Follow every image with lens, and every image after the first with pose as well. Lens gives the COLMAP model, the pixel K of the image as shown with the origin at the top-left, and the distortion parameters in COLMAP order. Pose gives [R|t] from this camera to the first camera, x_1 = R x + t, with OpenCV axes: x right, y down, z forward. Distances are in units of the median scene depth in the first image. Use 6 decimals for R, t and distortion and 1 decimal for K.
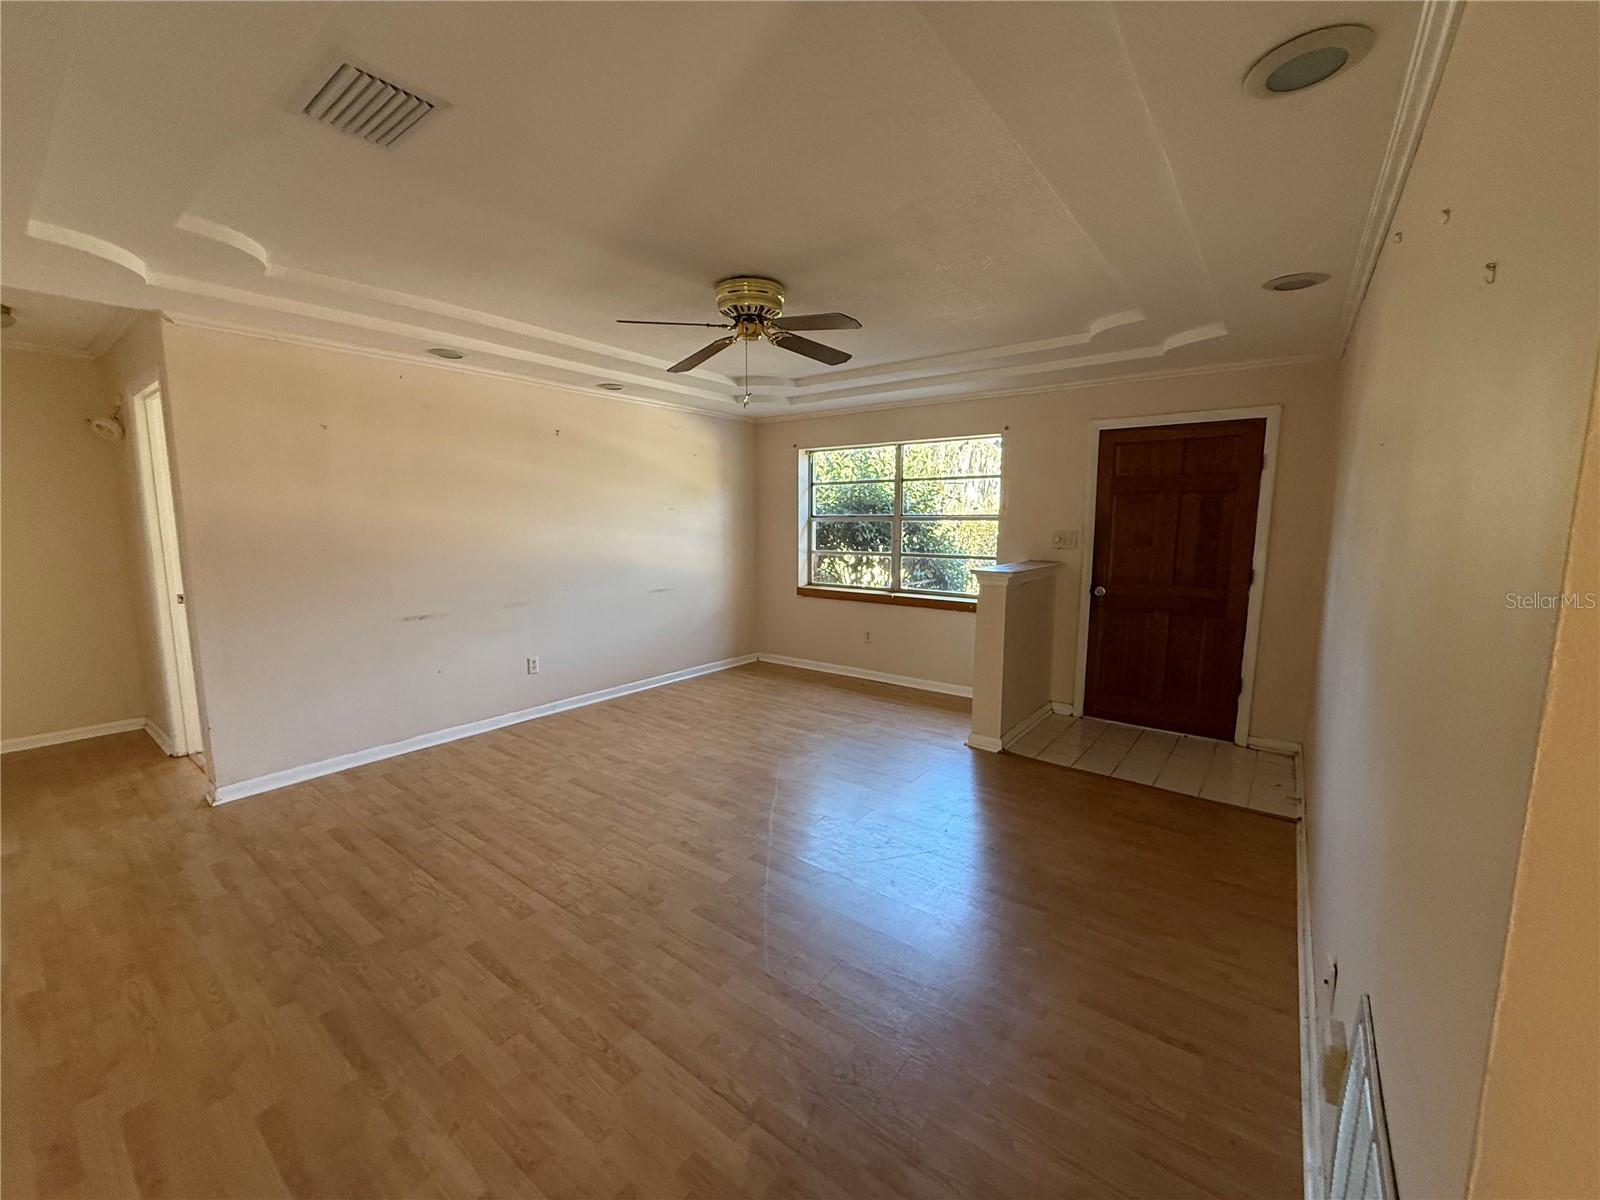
lens RADIAL K [[636.0, 0, 797.1], [0, 636.0, 597.7], [0, 0, 1]] dist [-0.000909, -0.000245]
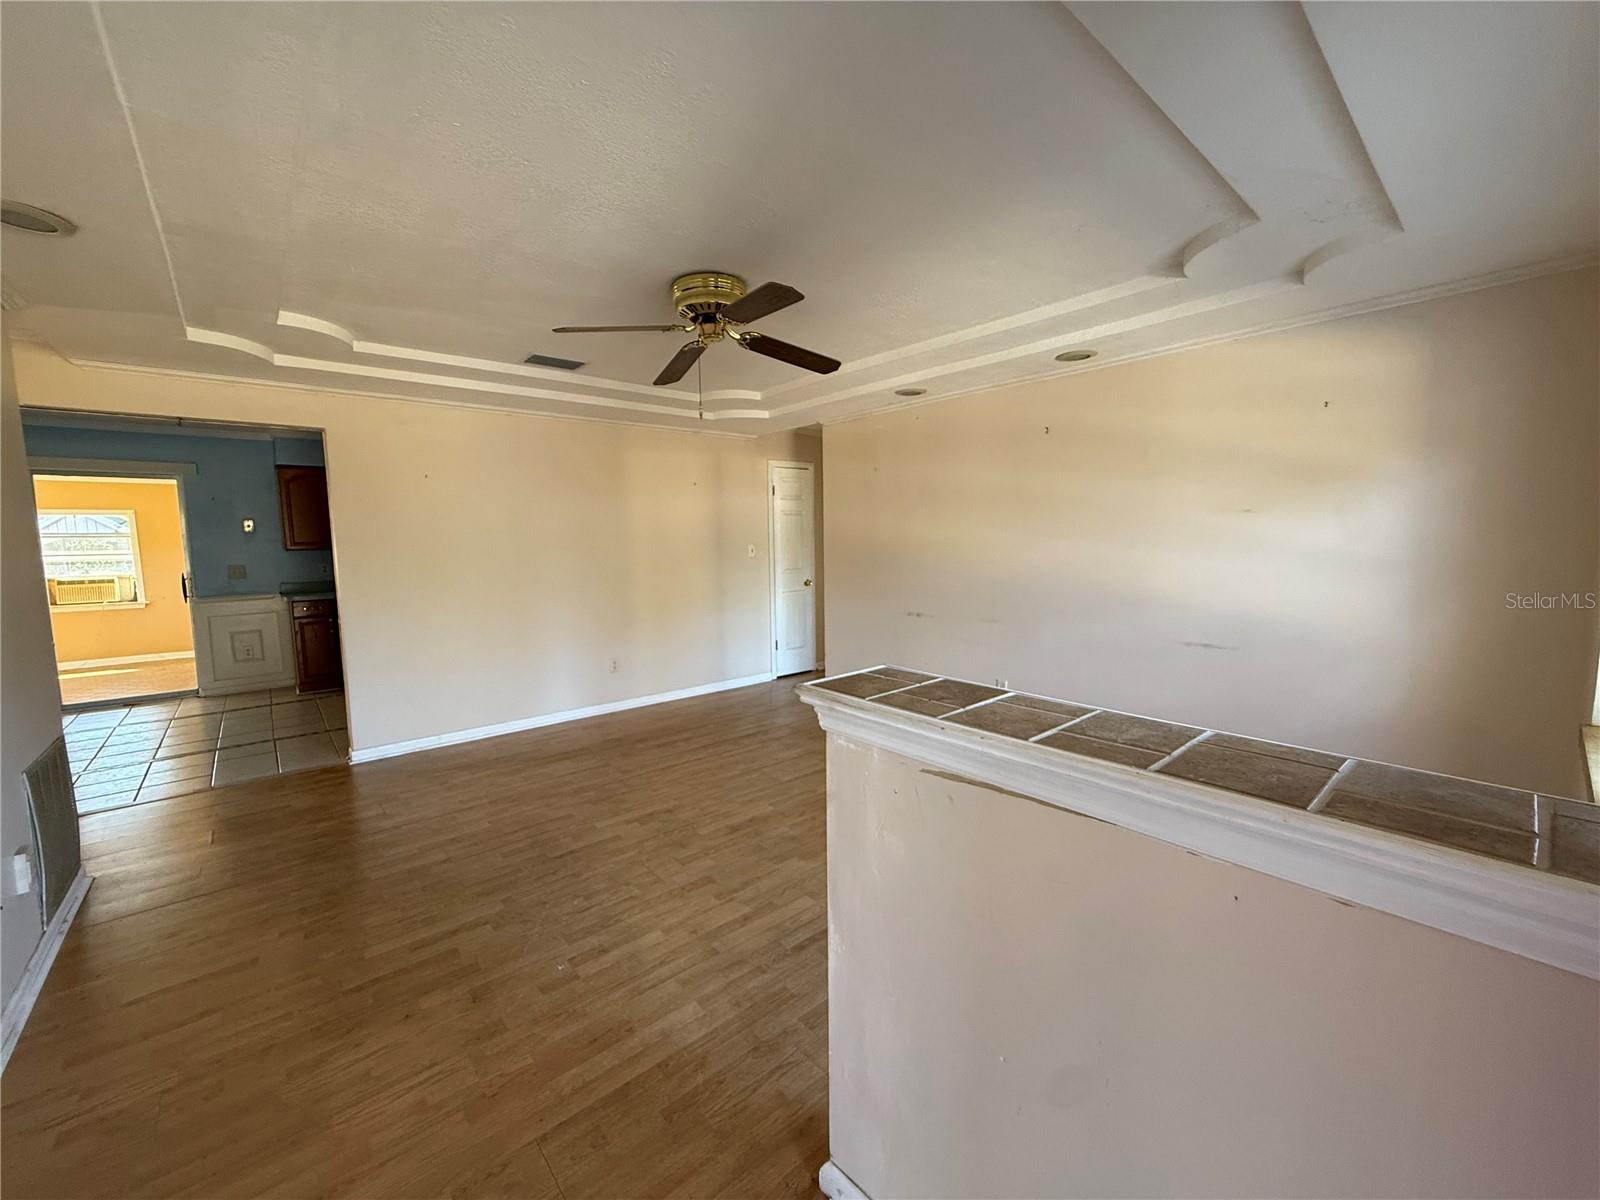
lens RADIAL K [[641.0, 0, 800.0], [0, 641.0, 600.0], [0, 0, 1]] dist [-0.000228, -0.000048]
pose [[-0.203604, 0.095521, -0.974382, 0.841161], [-0.113384, 0.986232, 0.120375, -0.155431], [0.972466, 0.134989, -0.189970, 1.346724]]
